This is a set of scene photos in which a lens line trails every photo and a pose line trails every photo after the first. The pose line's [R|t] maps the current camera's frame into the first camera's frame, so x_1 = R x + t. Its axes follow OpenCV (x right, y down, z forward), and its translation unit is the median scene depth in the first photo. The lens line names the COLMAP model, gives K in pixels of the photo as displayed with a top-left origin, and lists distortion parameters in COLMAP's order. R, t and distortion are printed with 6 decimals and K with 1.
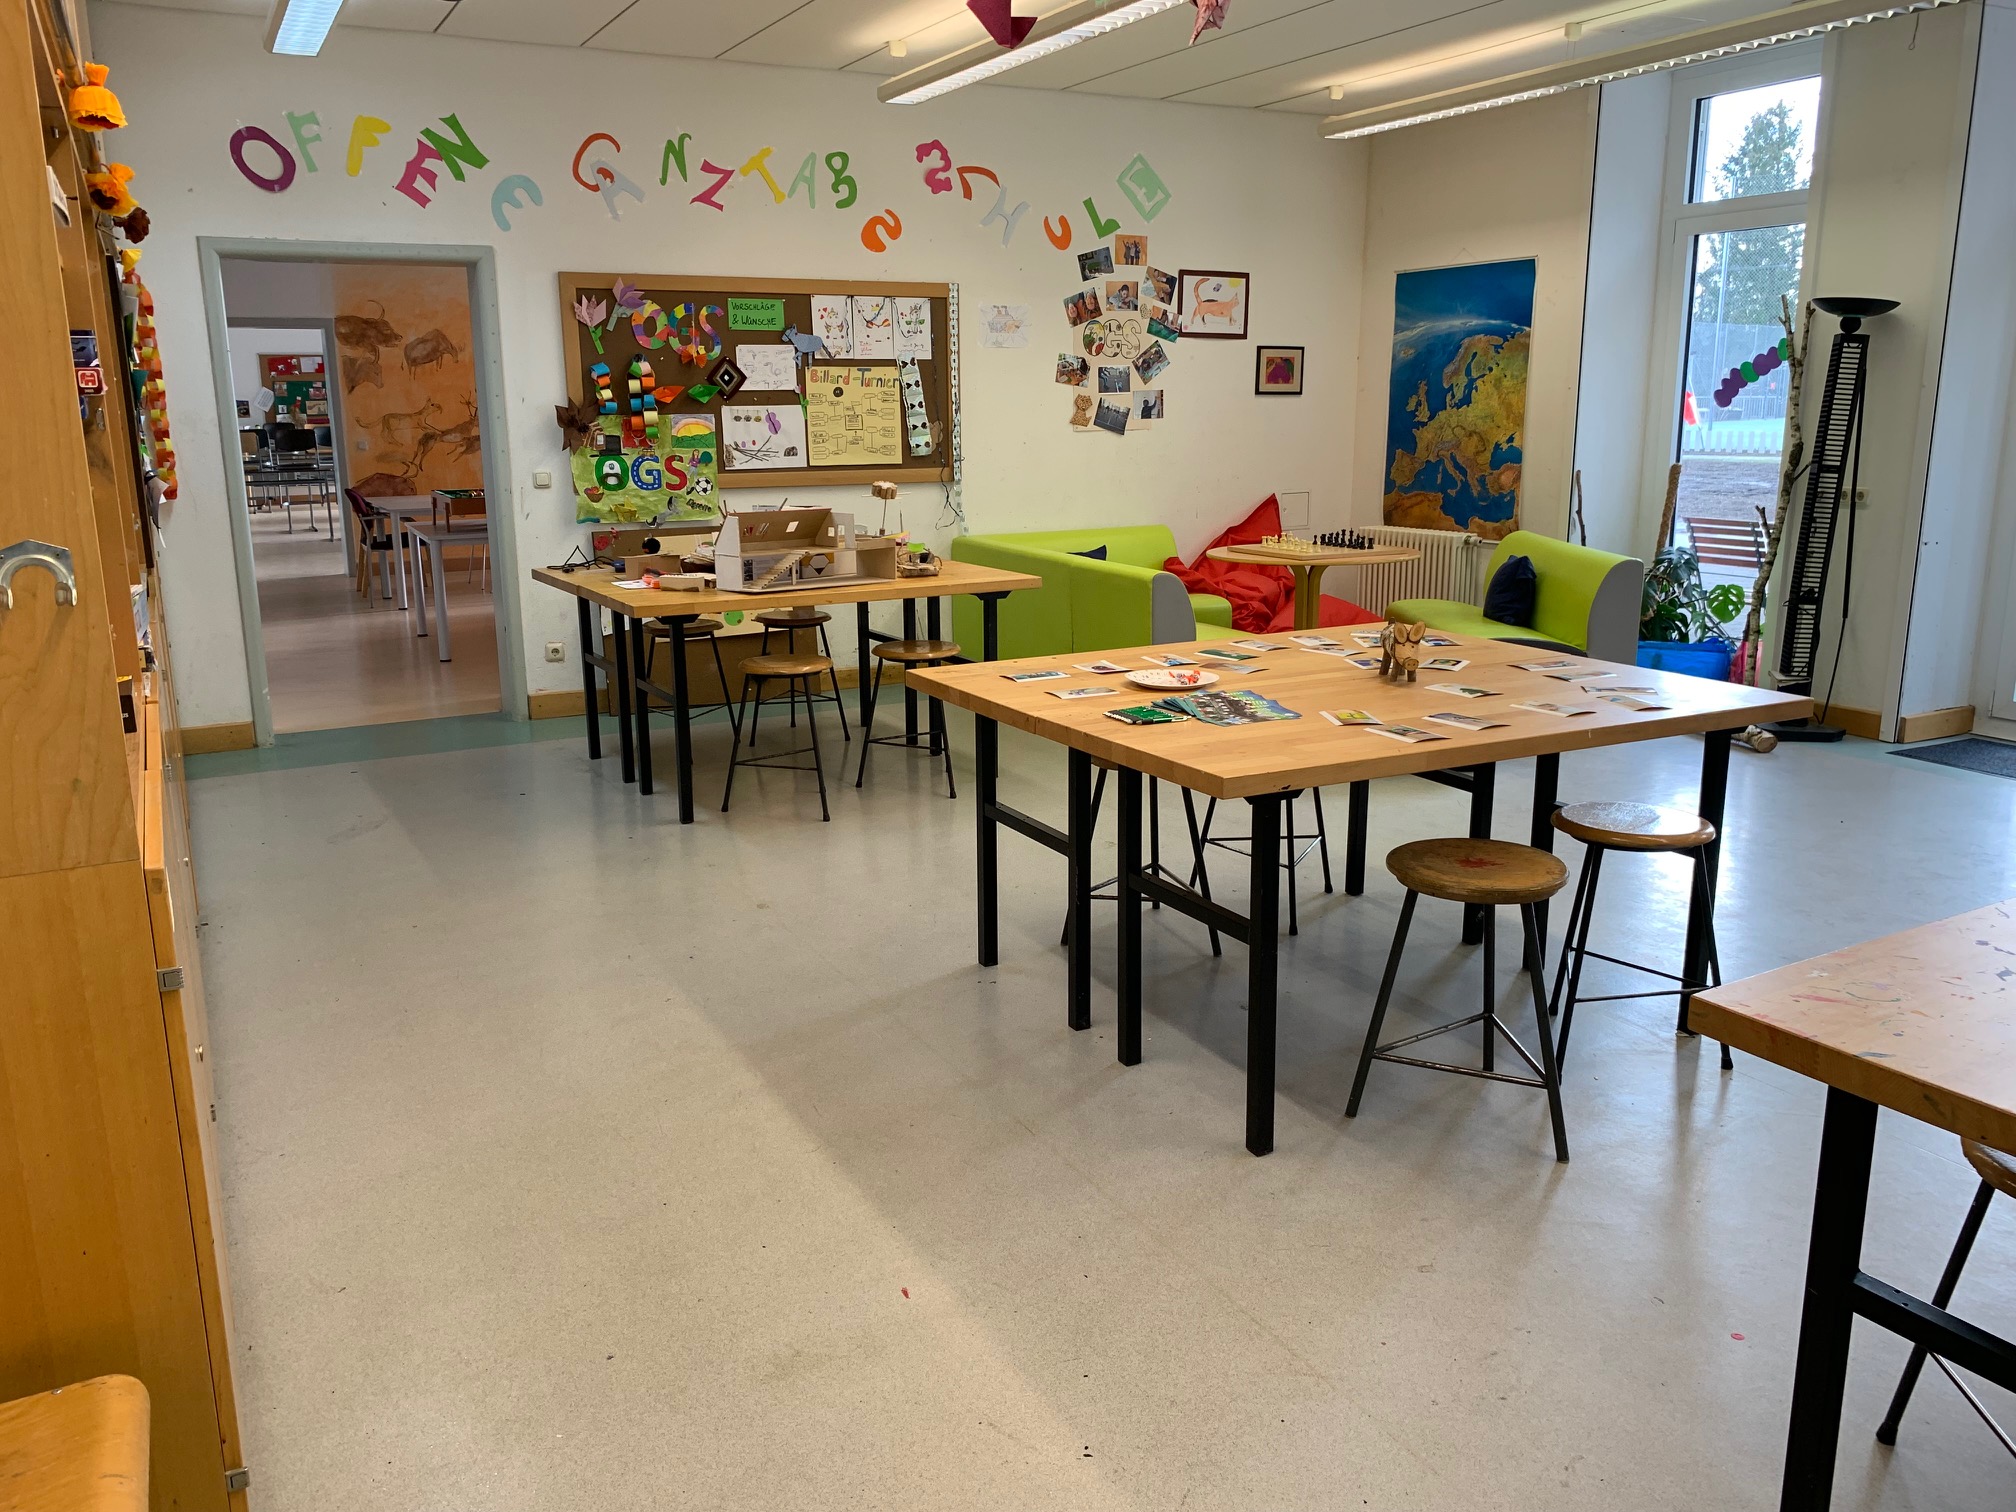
lens RADIAL K [[1541.4, 0, 1008.0], [0, 1541.4, 756.0], [0, 0, 1]] dist [0.042949, -0.070764]
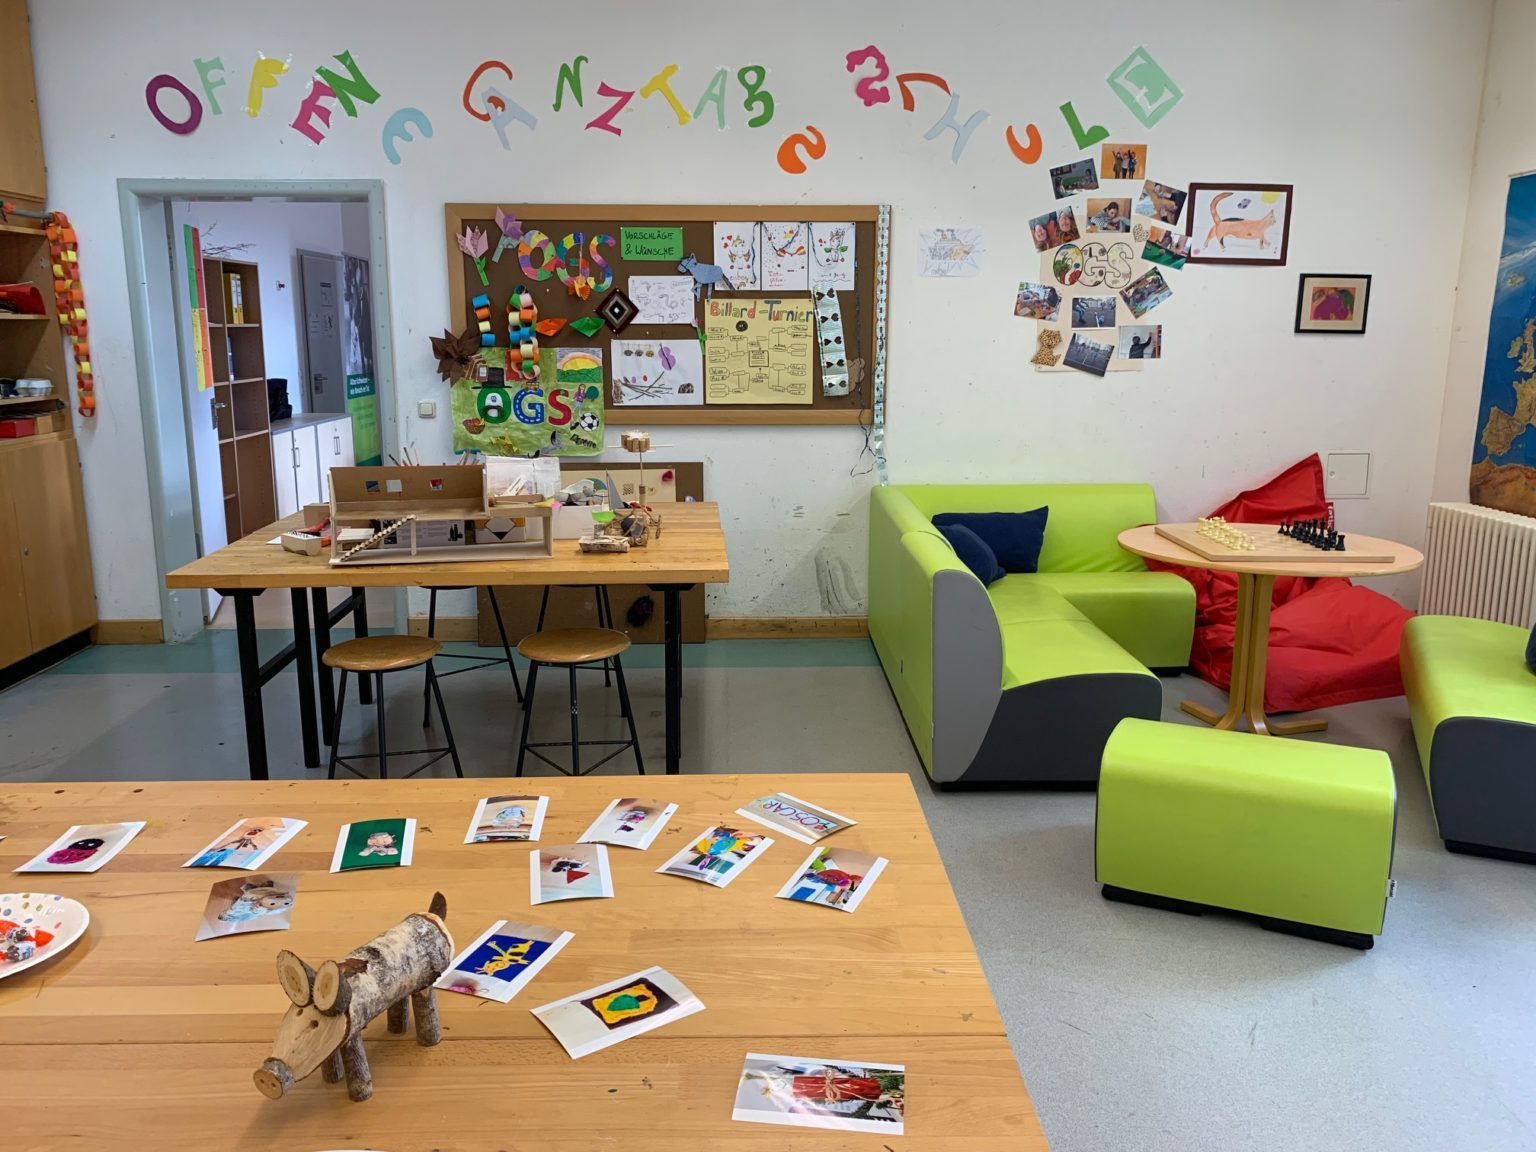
lens RADIAL K [[1174.4, 0, 768.0], [0, 1174.4, 576.0], [0, 0, 1]] dist [0.042949, -0.070764]
pose [[0.894953, 0.101046, -0.434567, 0.226144], [-0.110735, 0.993845, 0.003042, -0.090414], [0.432200, 0.045400, 0.900634, 0.377881]]
